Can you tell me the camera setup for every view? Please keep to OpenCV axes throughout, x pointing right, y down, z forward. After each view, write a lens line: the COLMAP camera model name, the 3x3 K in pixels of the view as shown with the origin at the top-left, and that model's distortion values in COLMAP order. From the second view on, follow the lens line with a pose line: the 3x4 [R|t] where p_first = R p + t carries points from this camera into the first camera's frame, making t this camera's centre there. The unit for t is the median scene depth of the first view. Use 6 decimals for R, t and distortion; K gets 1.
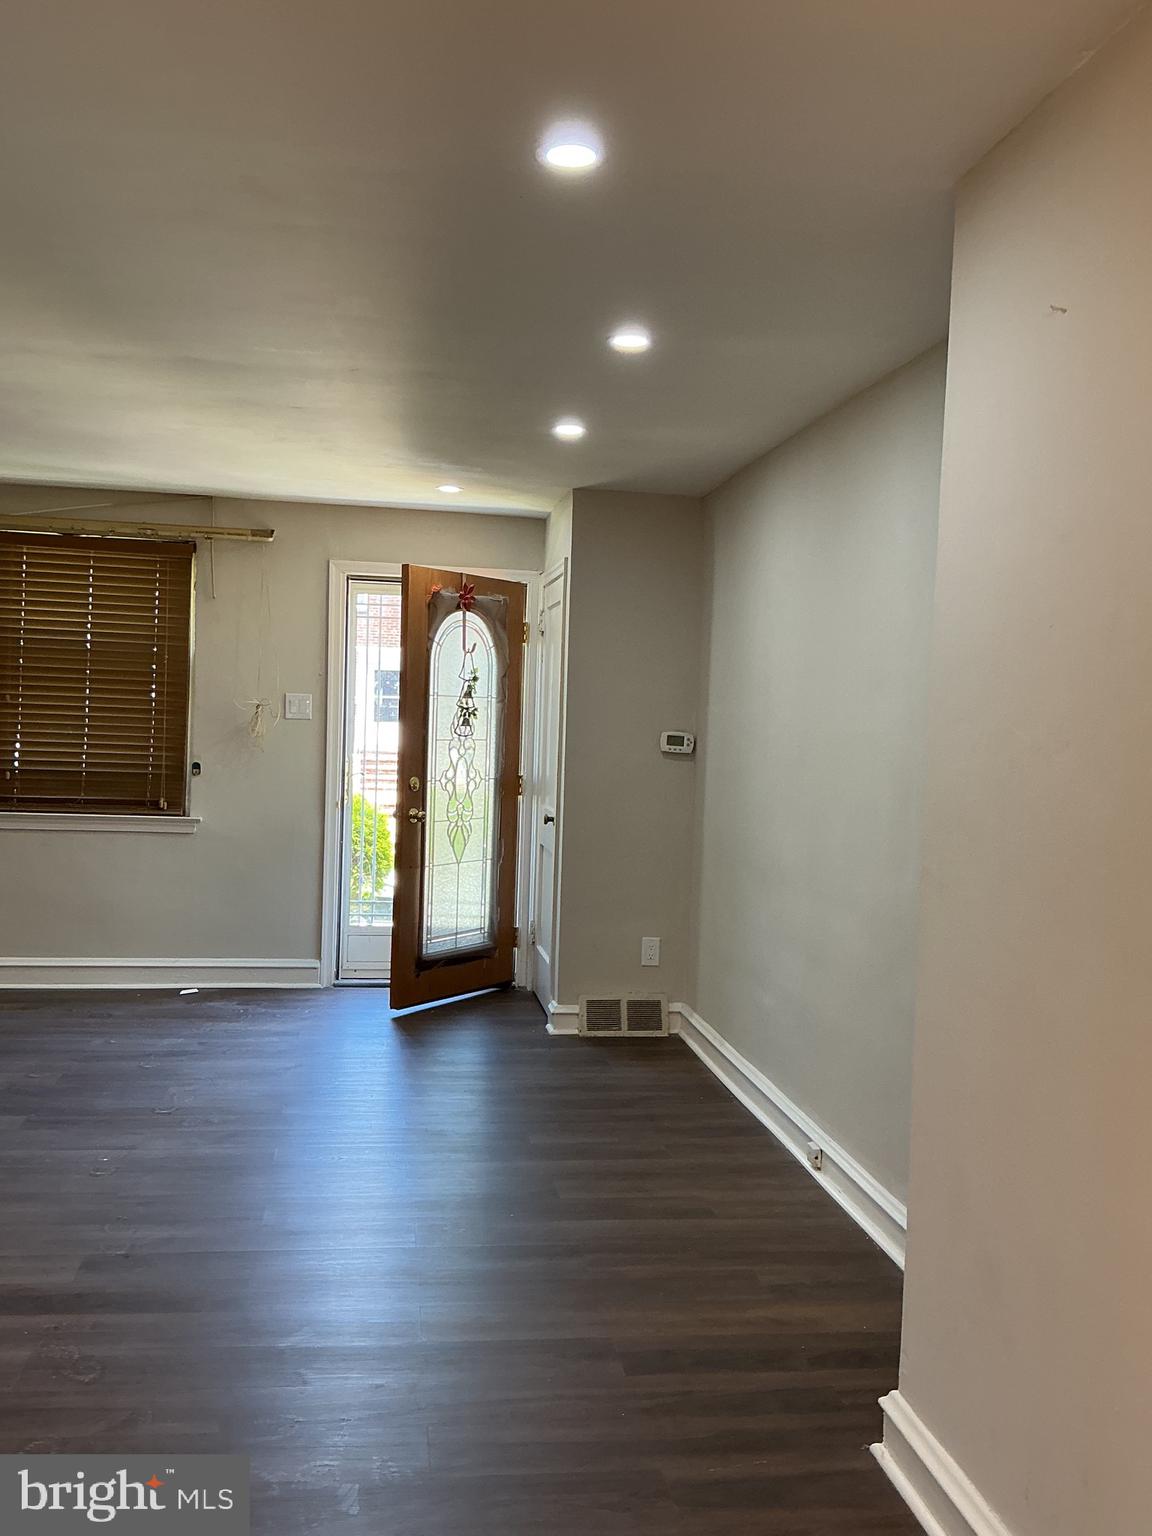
lens RADIAL K [[1481.4, 0, 576.0], [0, 1481.4, 768.0], [0, 0, 1]] dist [0.127556, -0.014920]
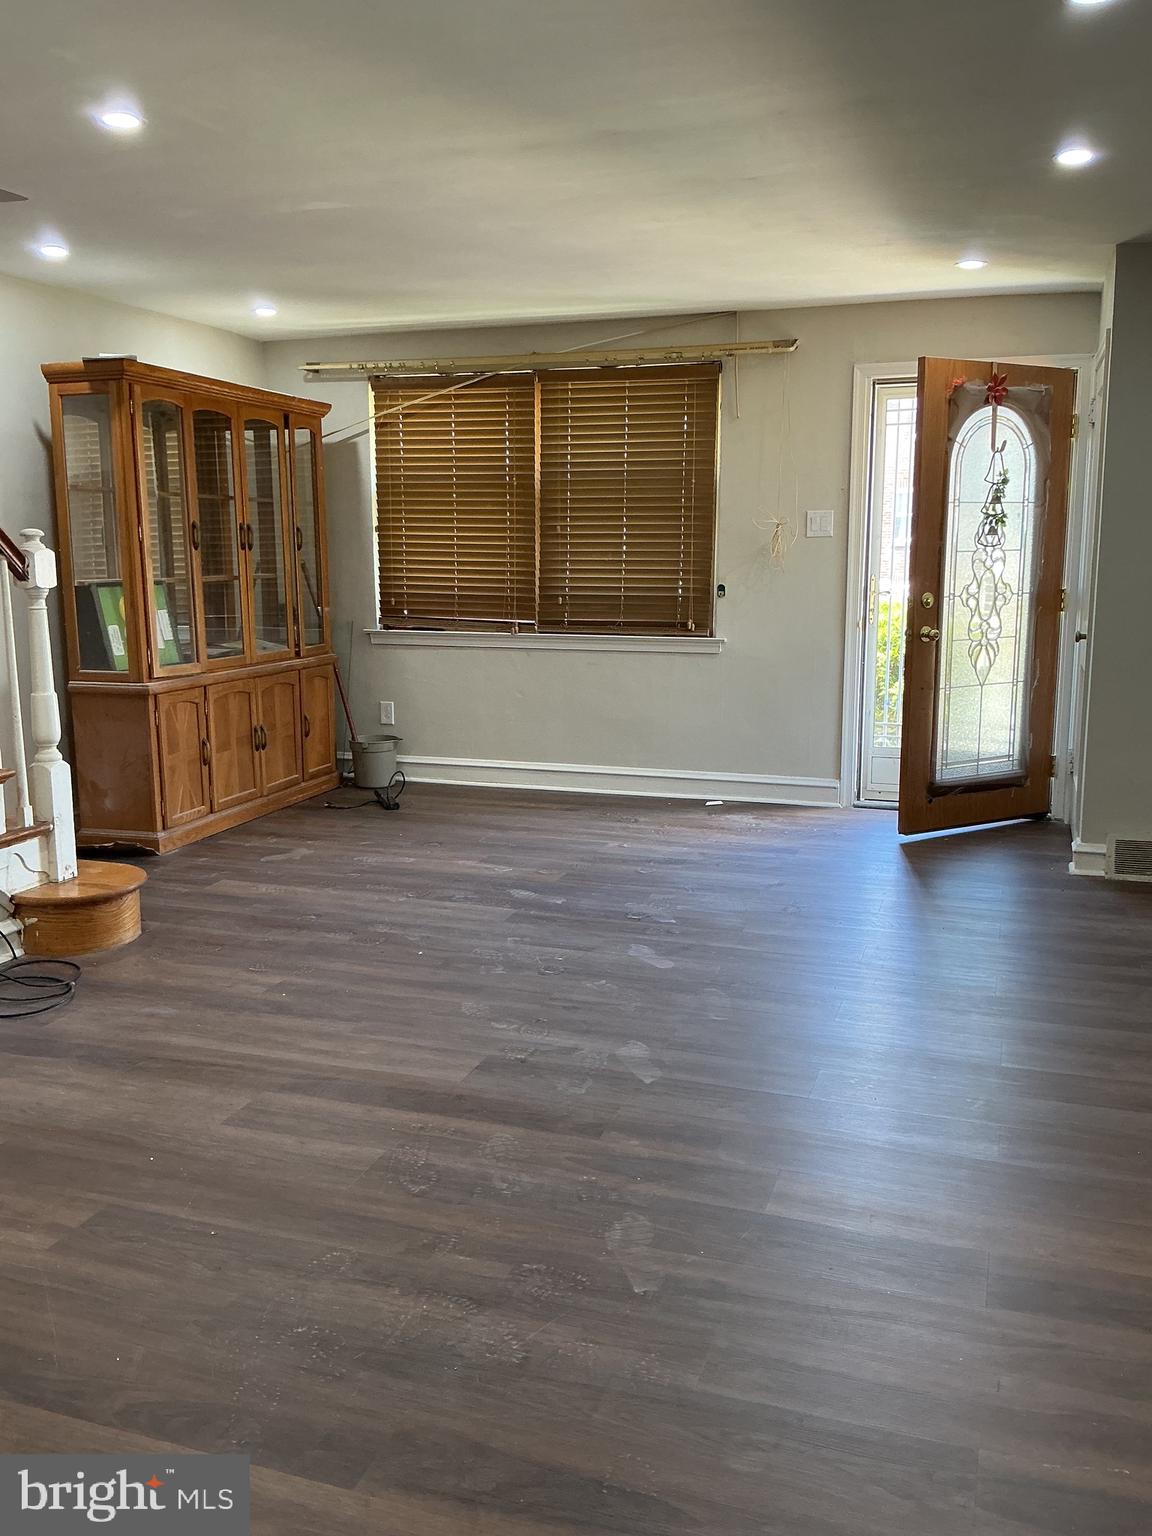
lens RADIAL K [[1288.0, 0, 576.0], [0, 1288.0, 768.0], [0, 0, 1]] dist [0.193871, -0.429870]
pose [[0.891092, 0.040946, -0.451971, 0.067904], [0.015929, 0.992486, 0.121320, 0.012046], [0.453542, -0.115307, 0.883744, 0.151202]]
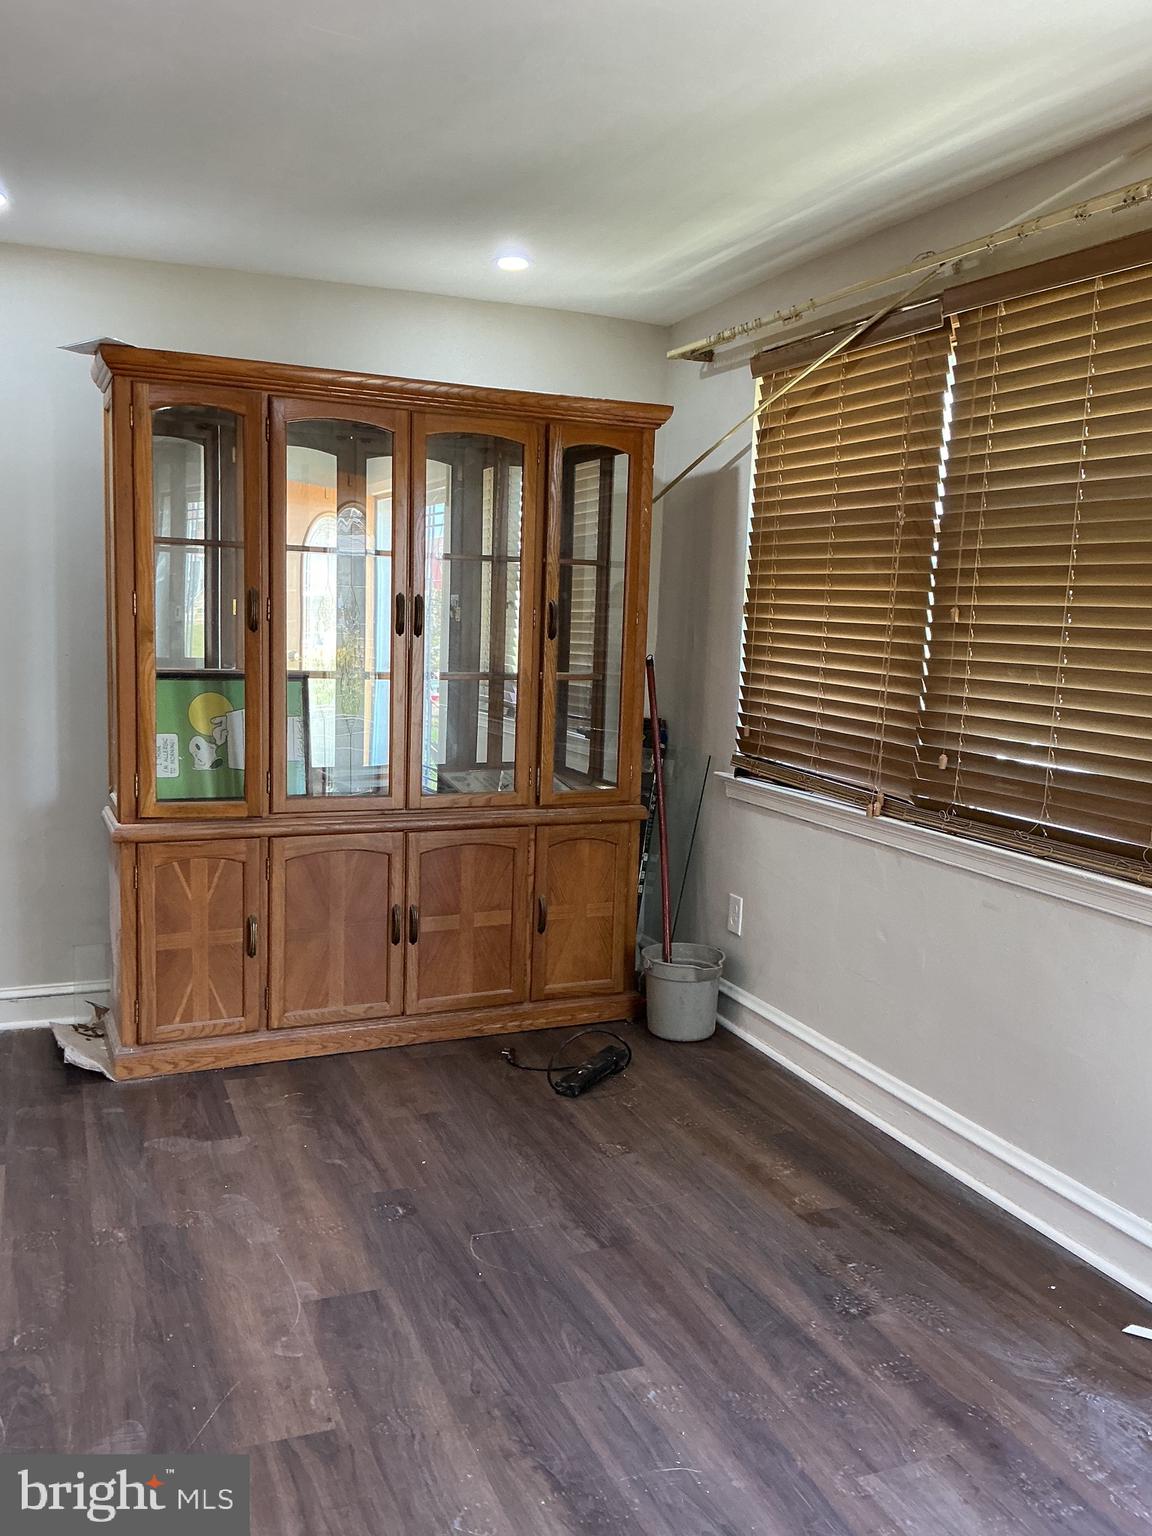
lens RADIAL K [[1288.0, 0, 576.0], [0, 1288.0, 768.0], [0, 0, 1]] dist [0.193871, -0.429870]
pose [[0.238538, 0.094459, -0.966528, 0.032454], [-0.057448, 0.994888, 0.083052, -0.023552], [0.969432, 0.035714, 0.242745, 0.767010]]
